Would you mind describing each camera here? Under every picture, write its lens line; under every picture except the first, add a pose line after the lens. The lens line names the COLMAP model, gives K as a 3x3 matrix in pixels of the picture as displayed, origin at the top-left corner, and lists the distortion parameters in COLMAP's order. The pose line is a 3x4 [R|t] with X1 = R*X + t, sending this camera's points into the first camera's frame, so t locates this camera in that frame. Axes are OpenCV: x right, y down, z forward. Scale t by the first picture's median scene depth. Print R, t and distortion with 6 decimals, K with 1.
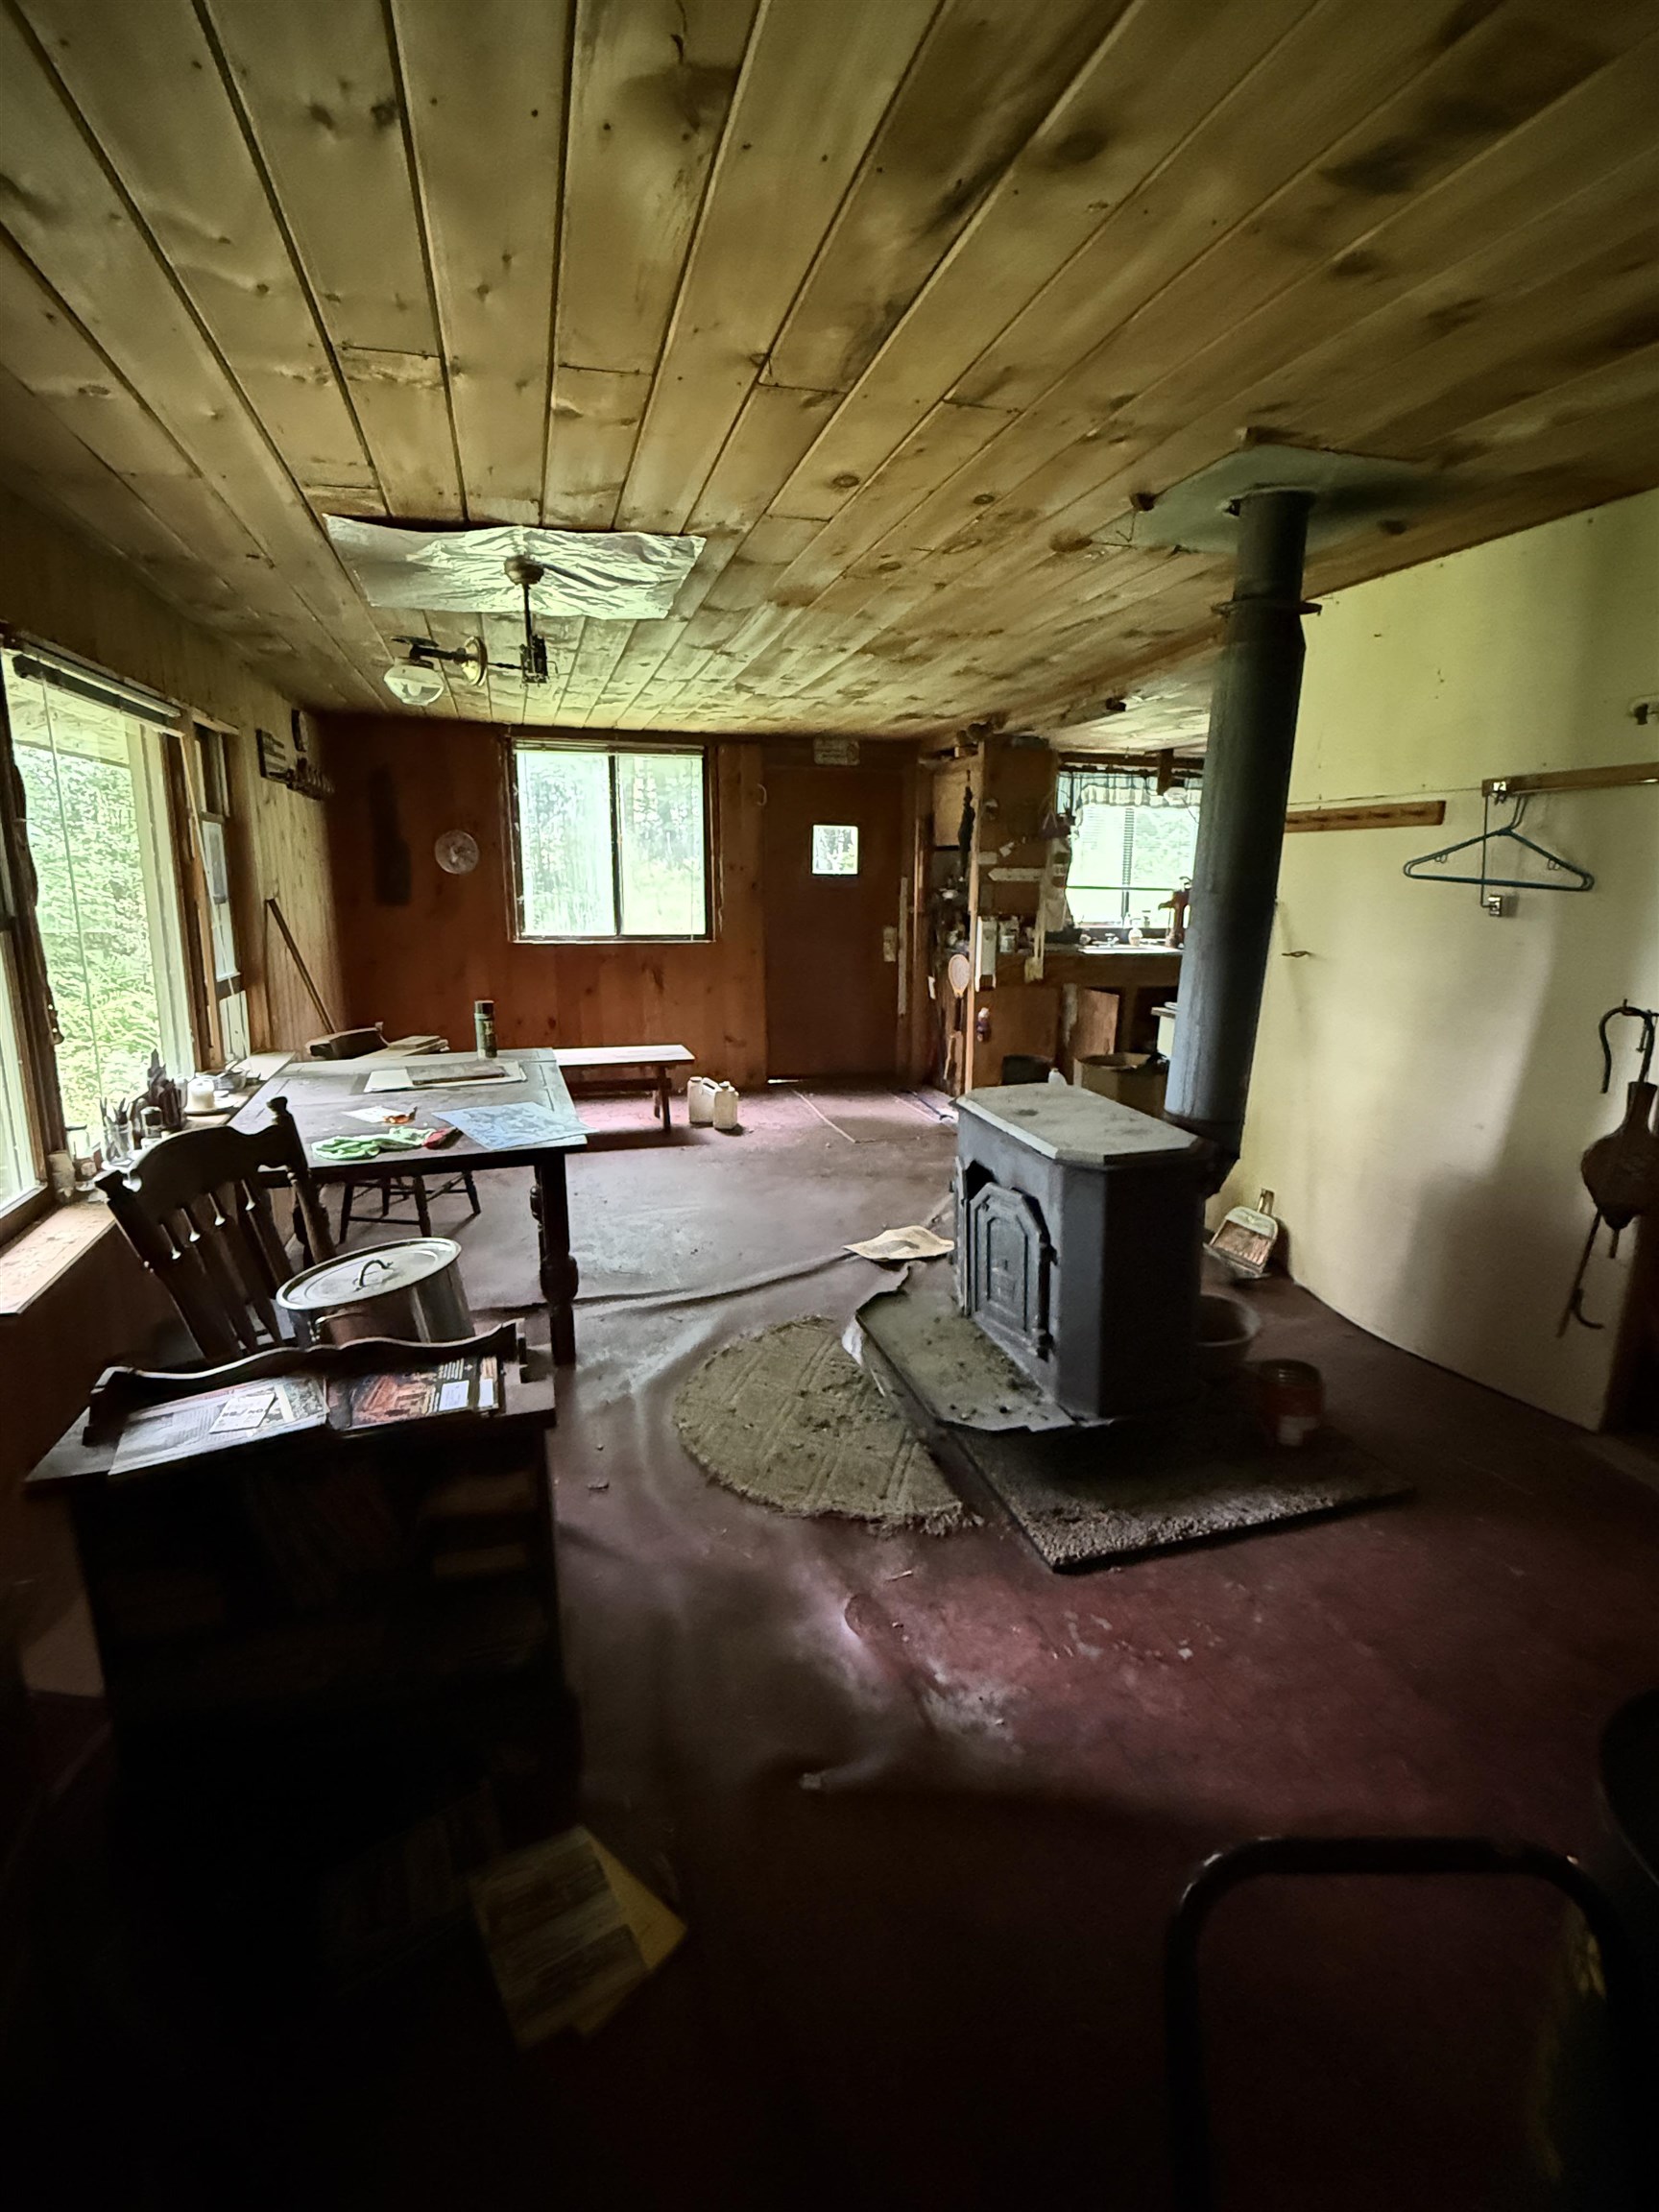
lens RADIAL K [[1039.3, 0, 833.4], [0, 1039.3, 1103.9], [0, 0, 1]] dist [0.000846, 0.000223]
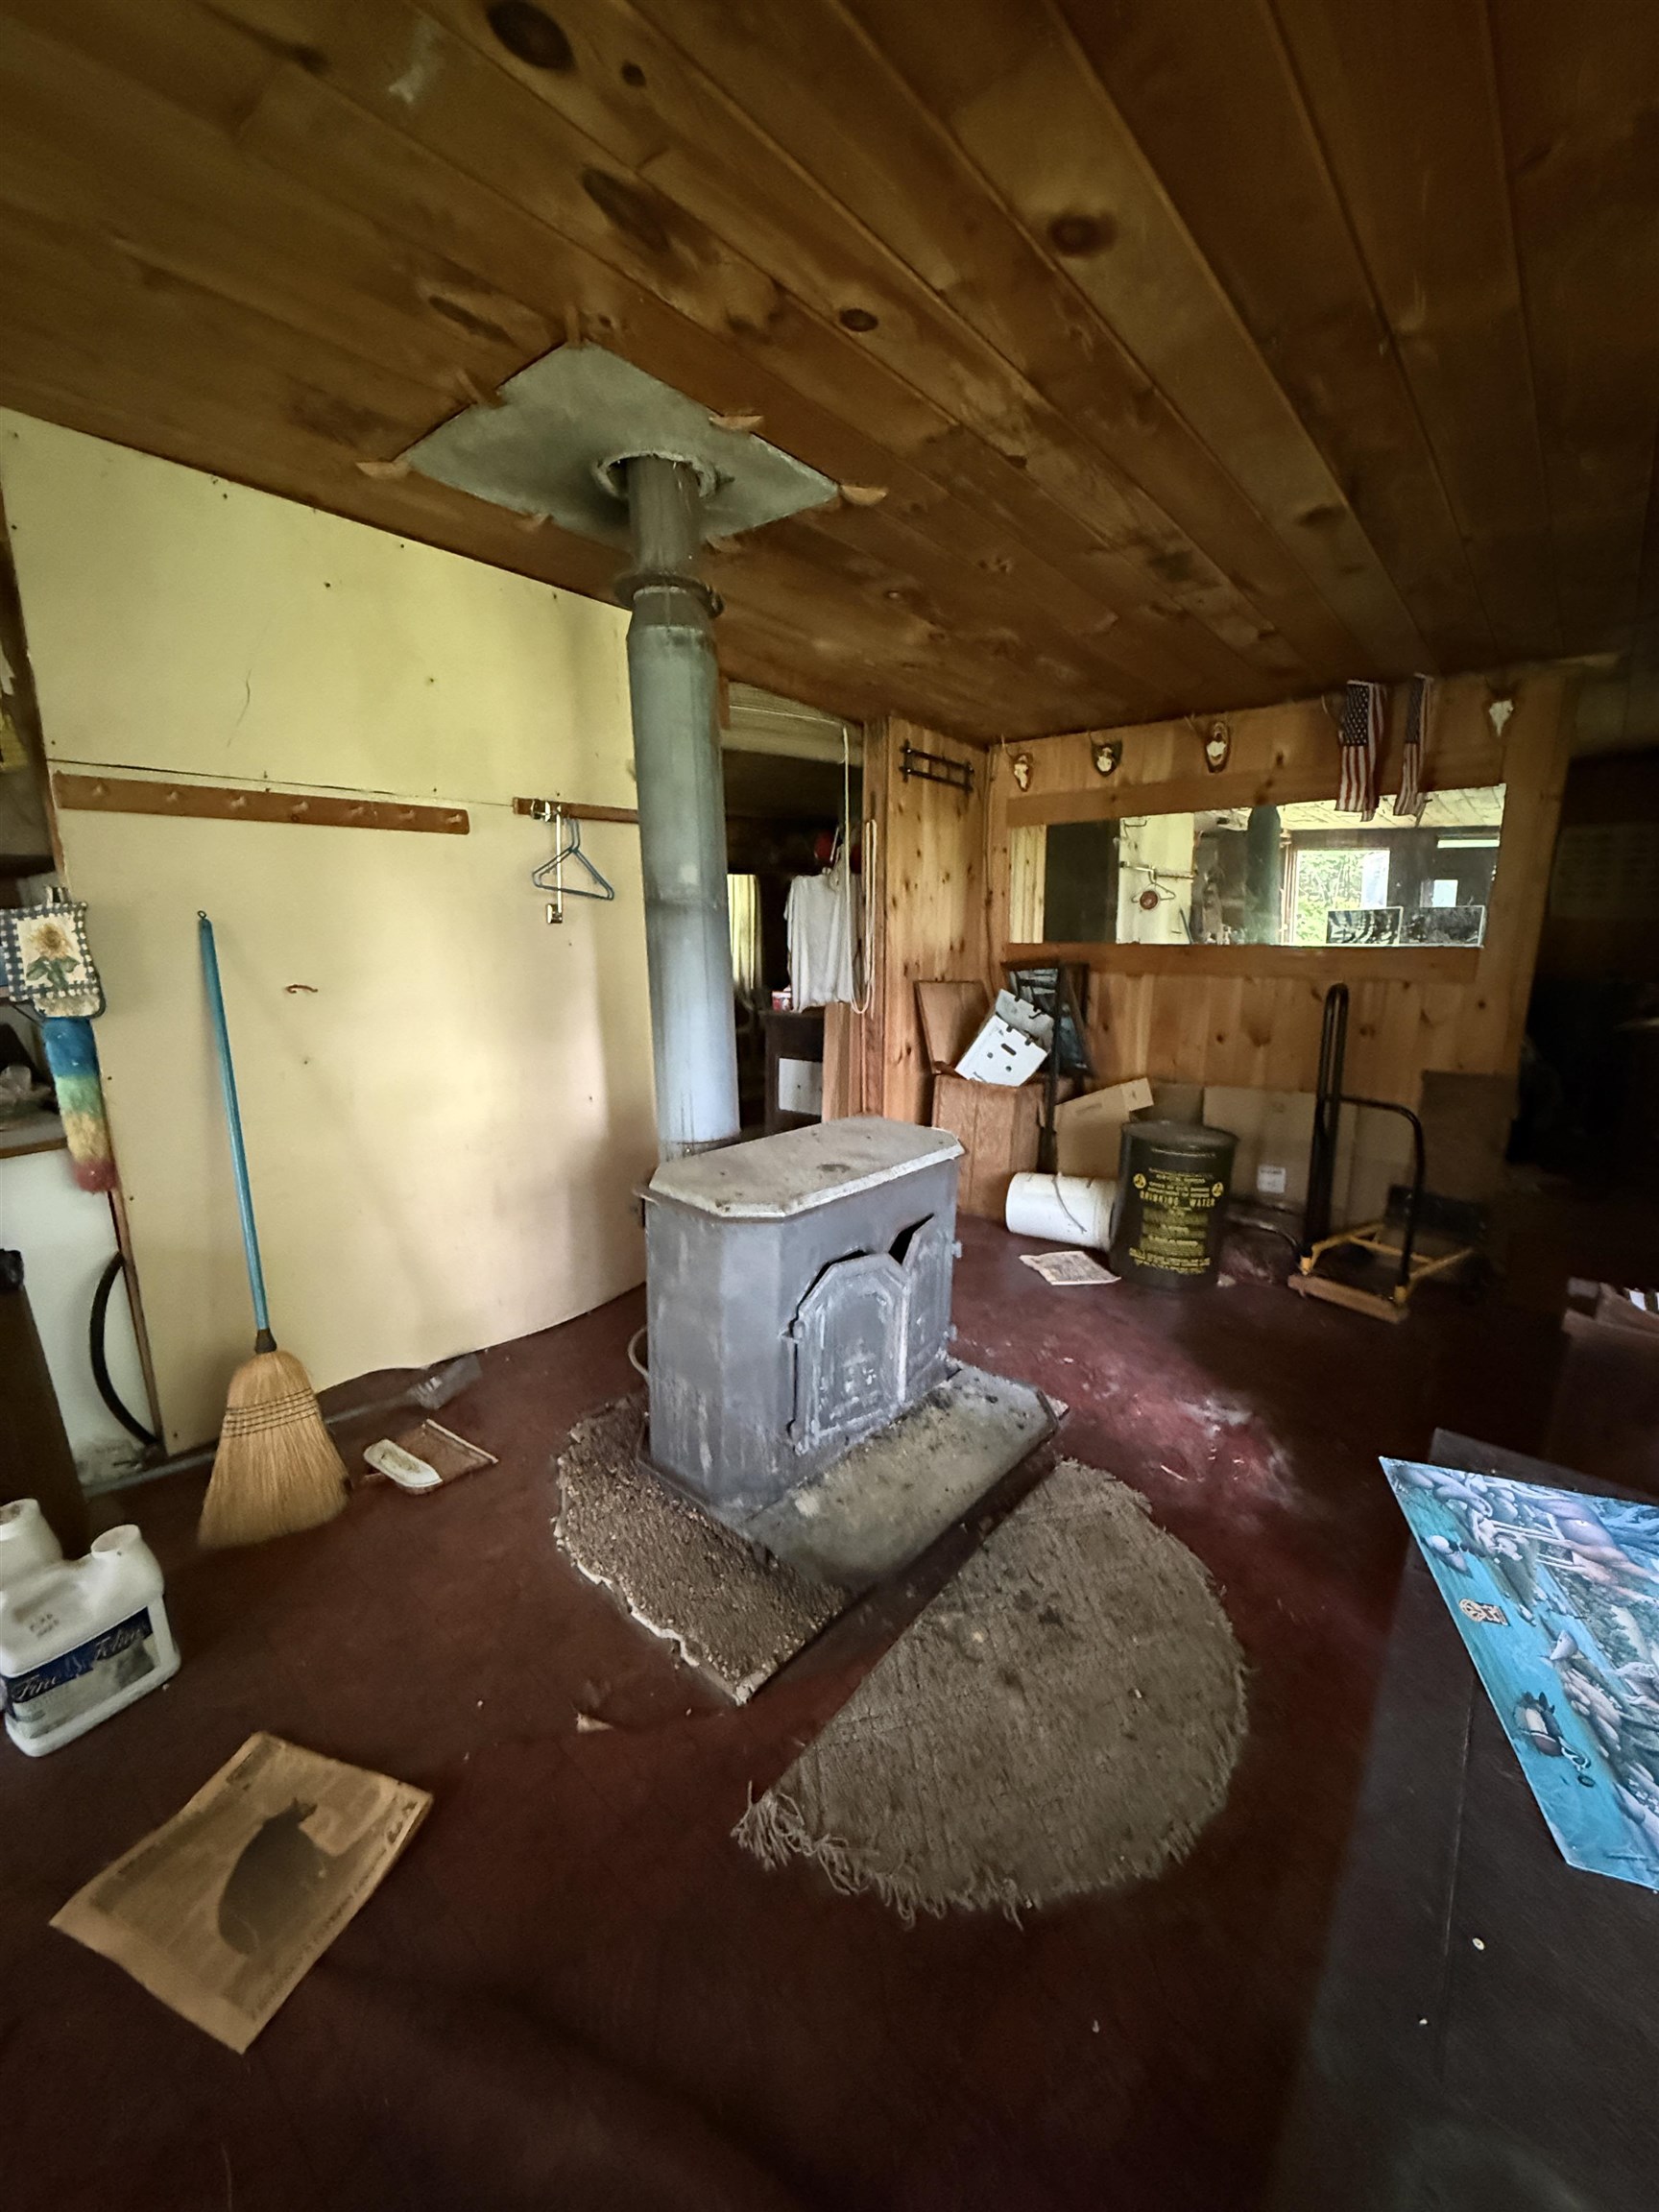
lens RADIAL K [[879.2, 0, 841.1], [0, 879.2, 1098.5], [0, 0, 1]] dist [0.000612, -0.000231]
pose [[-0.552141, -0.176914, 0.814765, -0.373731], [0.180370, 0.928741, 0.323893, -0.265218], [-0.814007, 0.325794, -0.480886, 1.311204]]
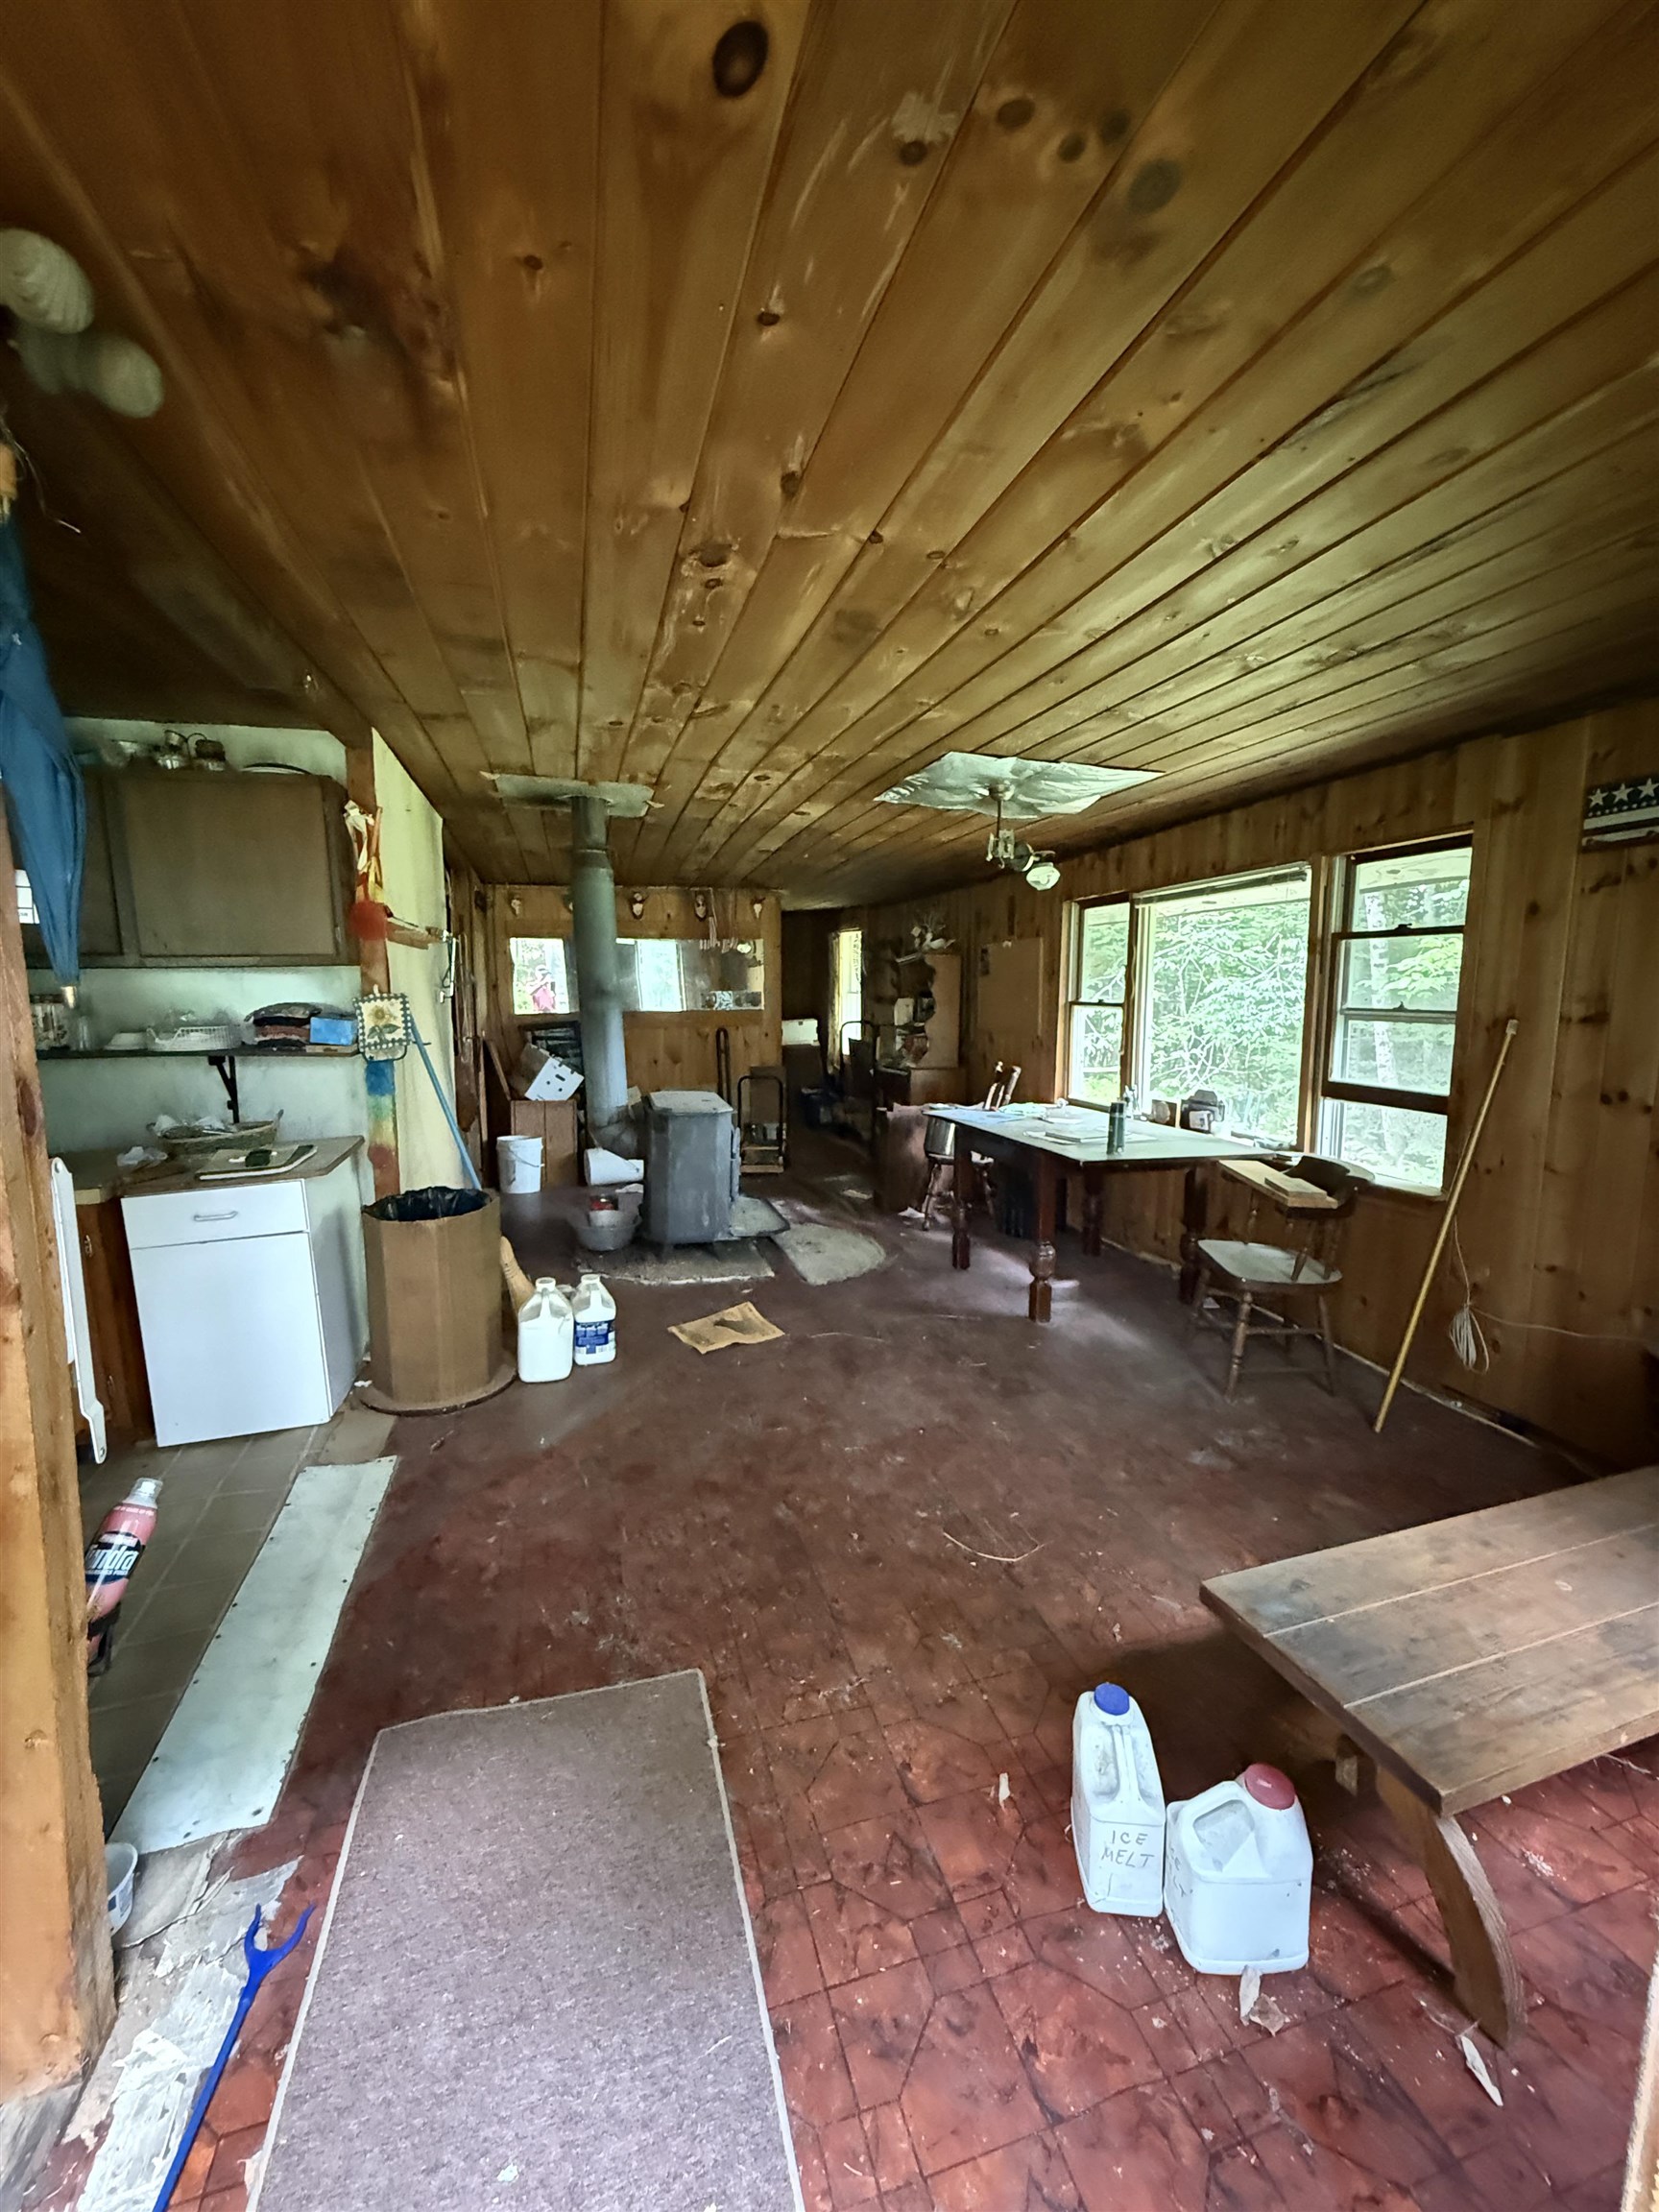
lens RADIAL K [[879.2, 0, 836.6], [0, 879.2, 1101.3], [0, 0, 1]] dist [0.000612, -0.000231]
pose [[-0.999968, -0.006434, -0.004804, -0.051125], [-0.007686, 0.940104, 0.340802, -0.567900], [0.002324, 0.340828, -0.940123, 2.597318]]
